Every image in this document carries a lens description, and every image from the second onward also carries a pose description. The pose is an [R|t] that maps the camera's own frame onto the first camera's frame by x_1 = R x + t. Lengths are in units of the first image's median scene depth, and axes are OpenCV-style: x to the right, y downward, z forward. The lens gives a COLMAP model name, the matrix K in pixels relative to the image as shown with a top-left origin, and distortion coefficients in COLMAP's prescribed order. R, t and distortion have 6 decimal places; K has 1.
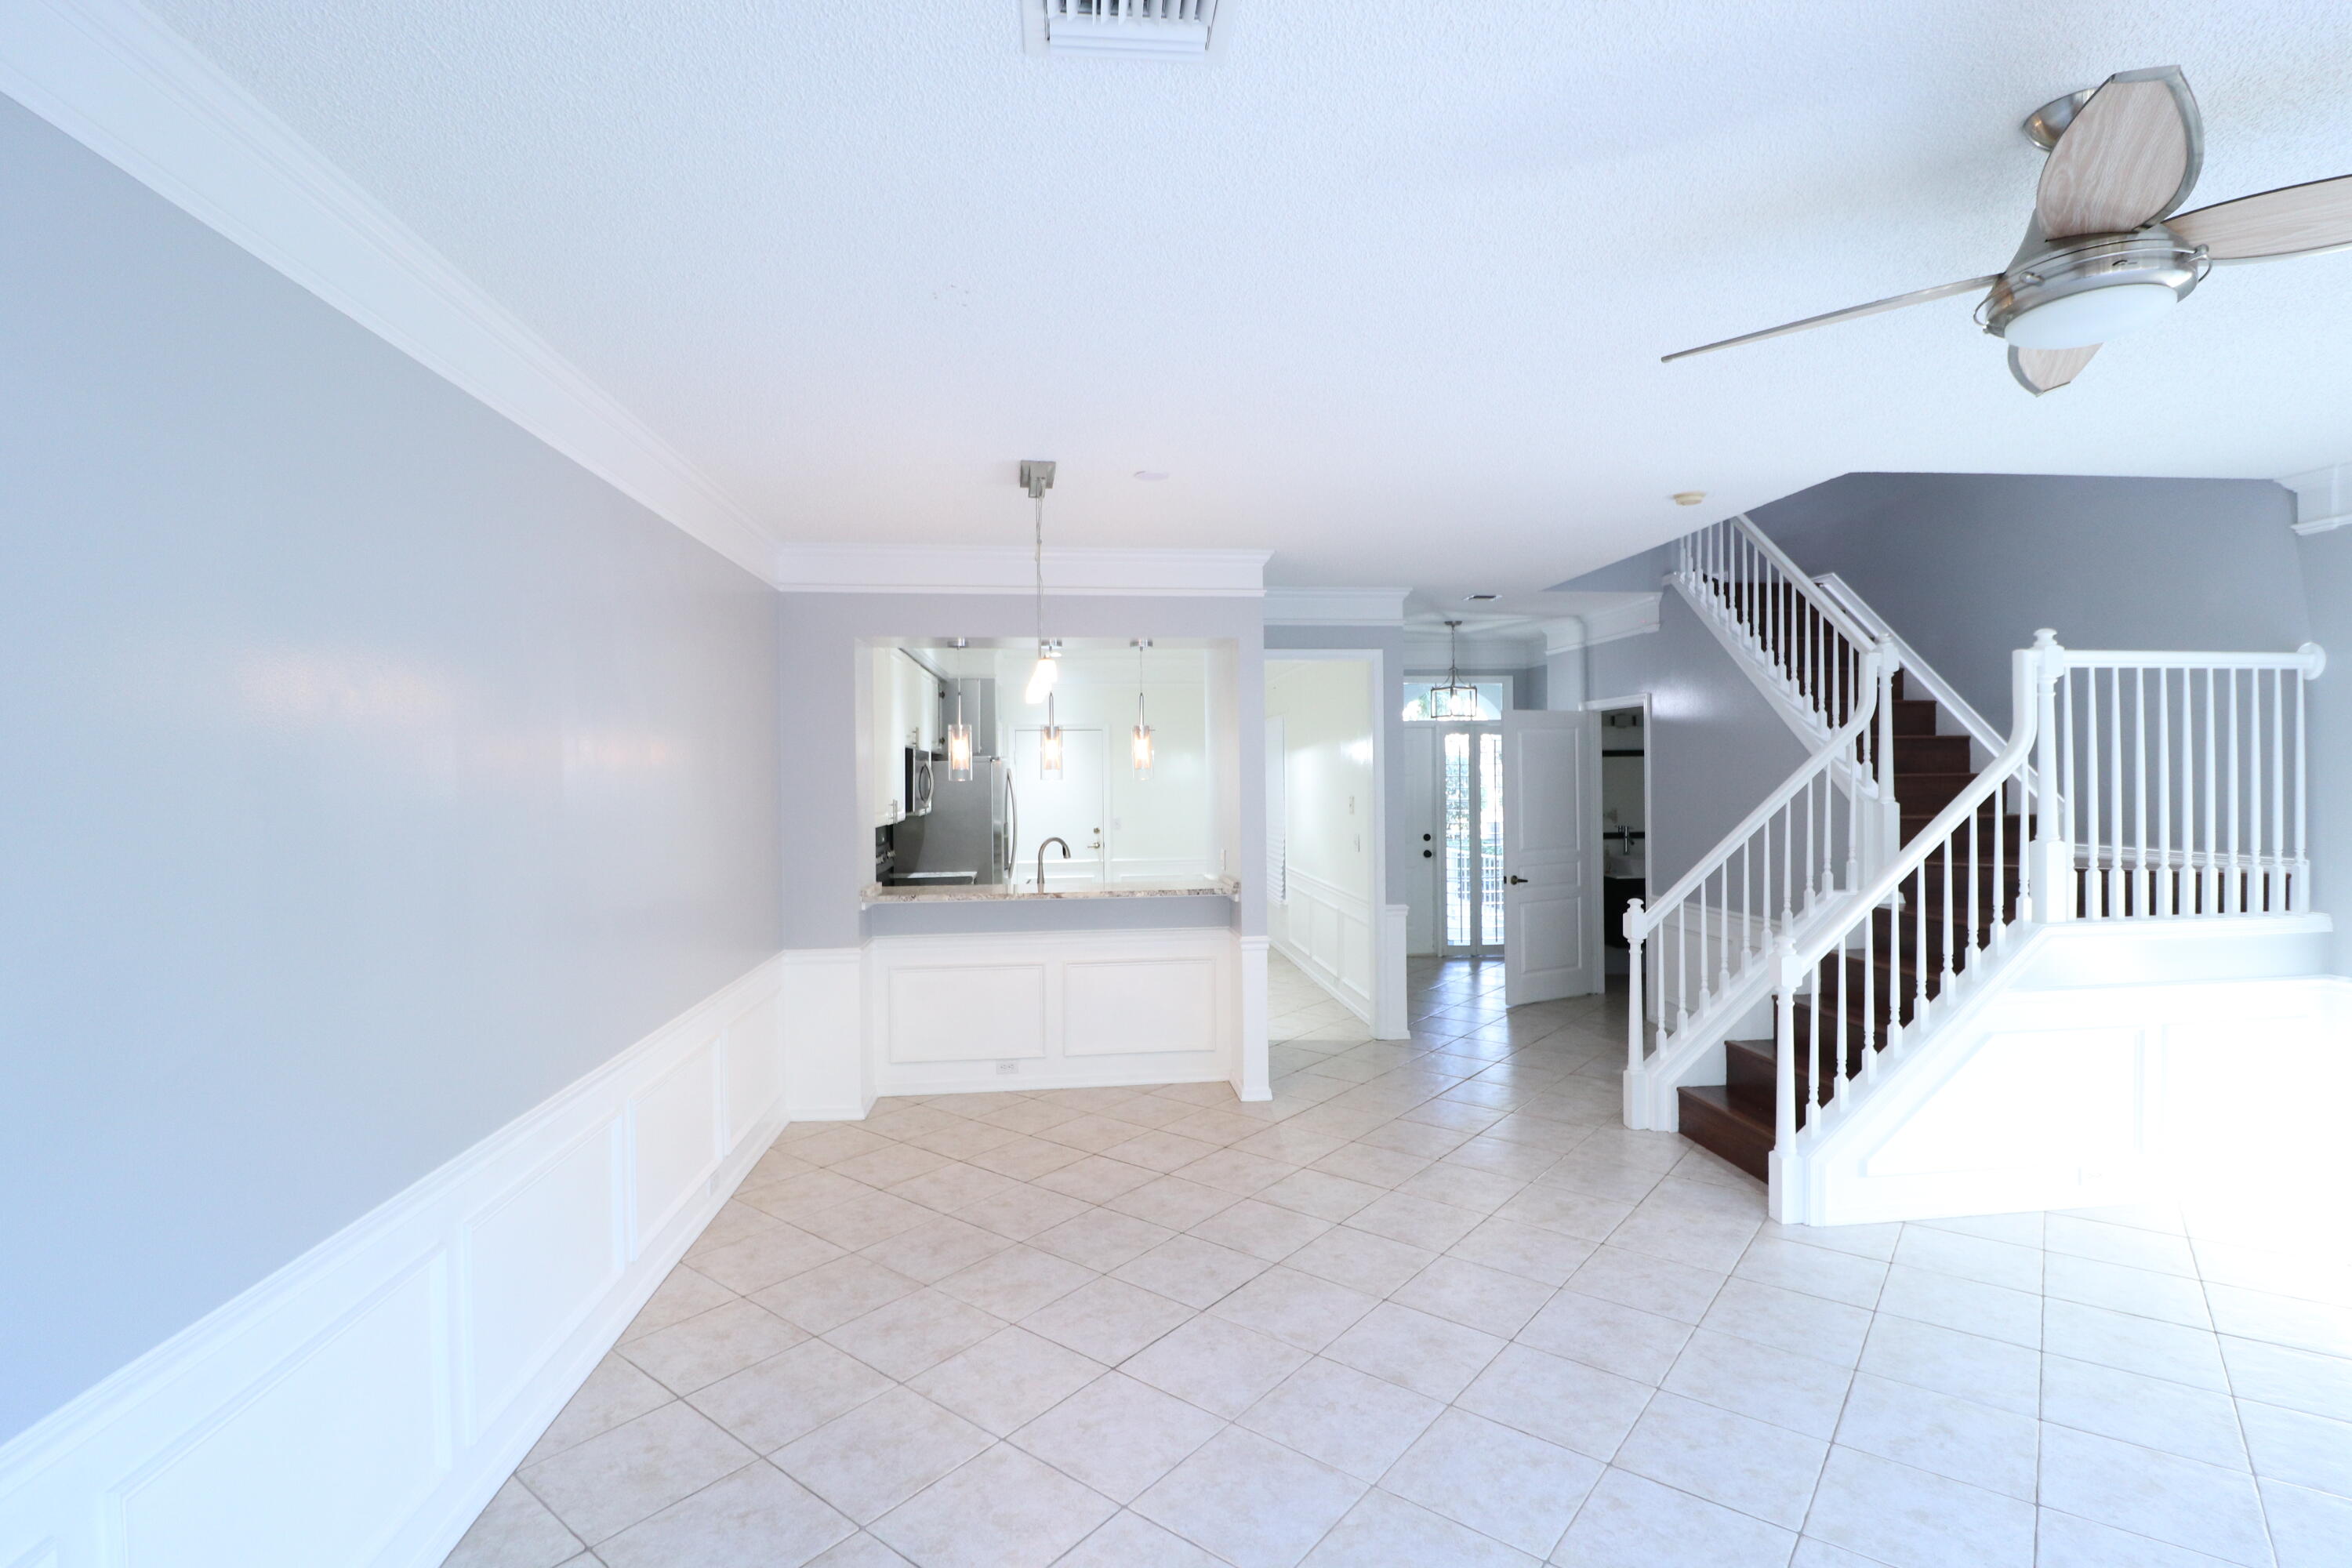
lens RADIAL K [[1101.8, 0, 1179.1], [0, 1101.8, 780.5], [0, 0, 1]] dist [-0.005767, -0.008562]
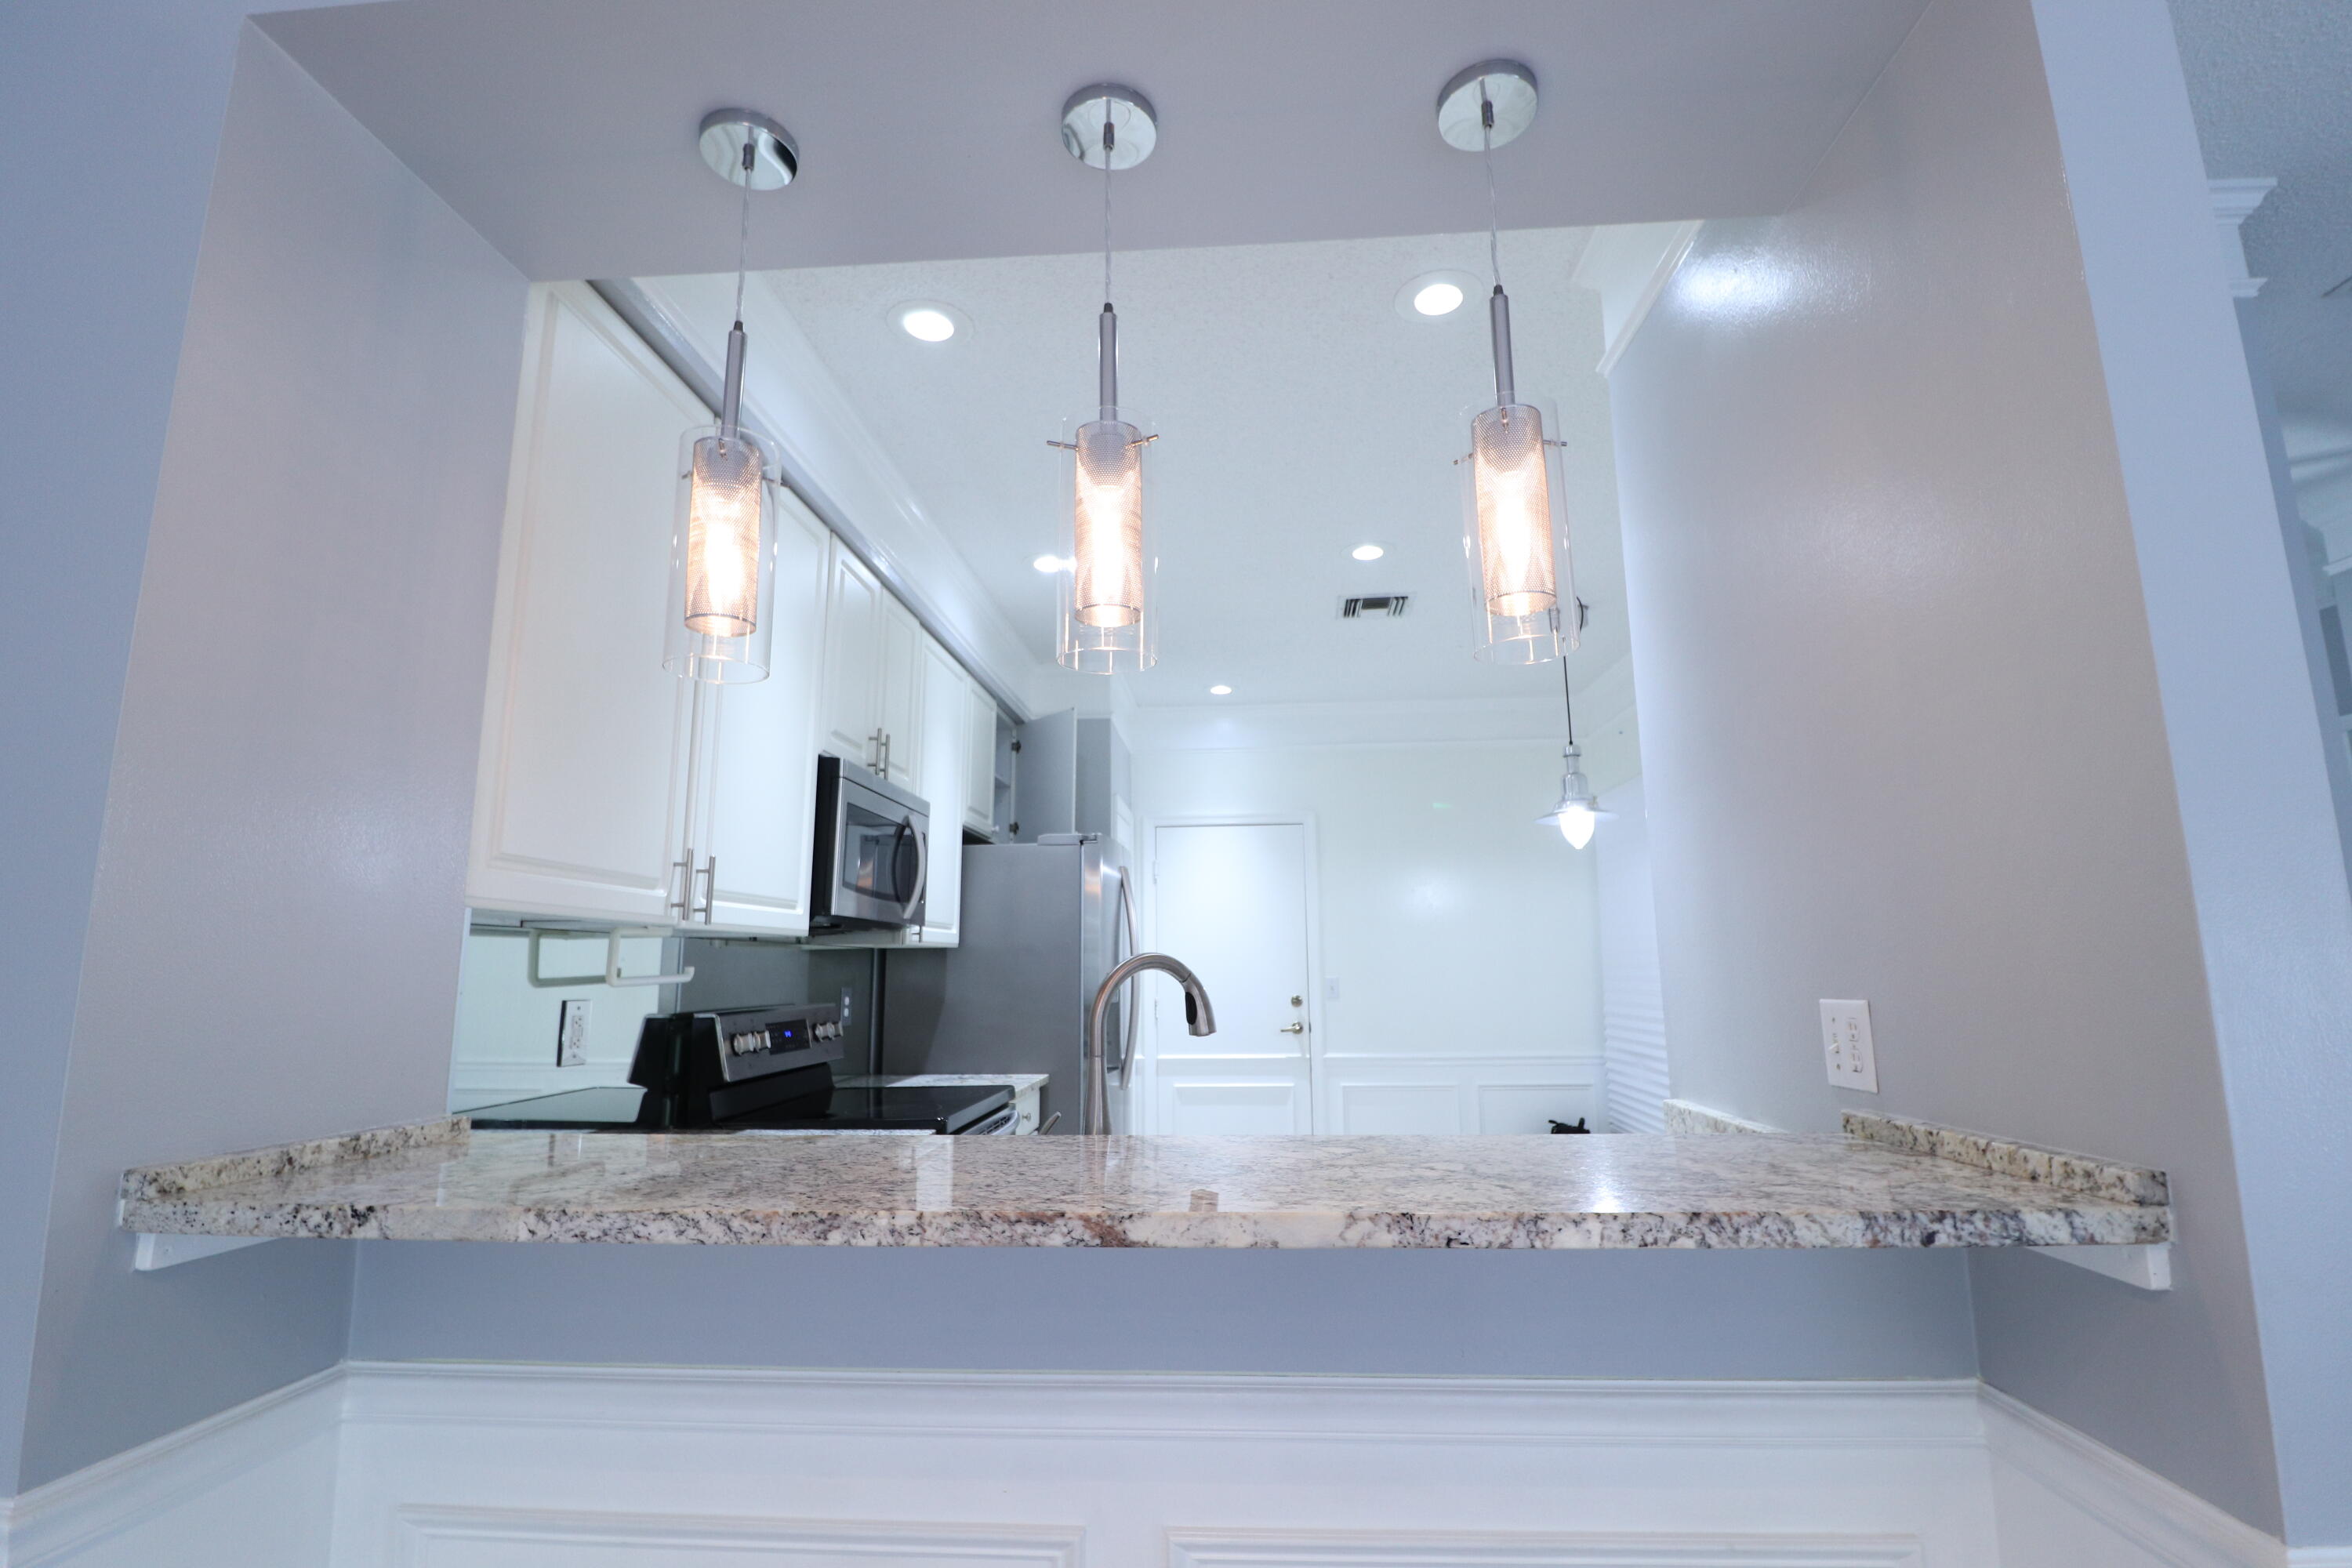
lens RADIAL K [[1101.8, 0, 1183.5], [0, 1101.8, 777.1], [0, 0, 1]] dist [-0.005767, -0.008562]
pose [[0.985573, -0.029045, -0.166741, -0.037970], [-0.001241, 0.983899, -0.178723, 0.036431], [0.169247, 0.176352, 0.969668, 0.467043]]
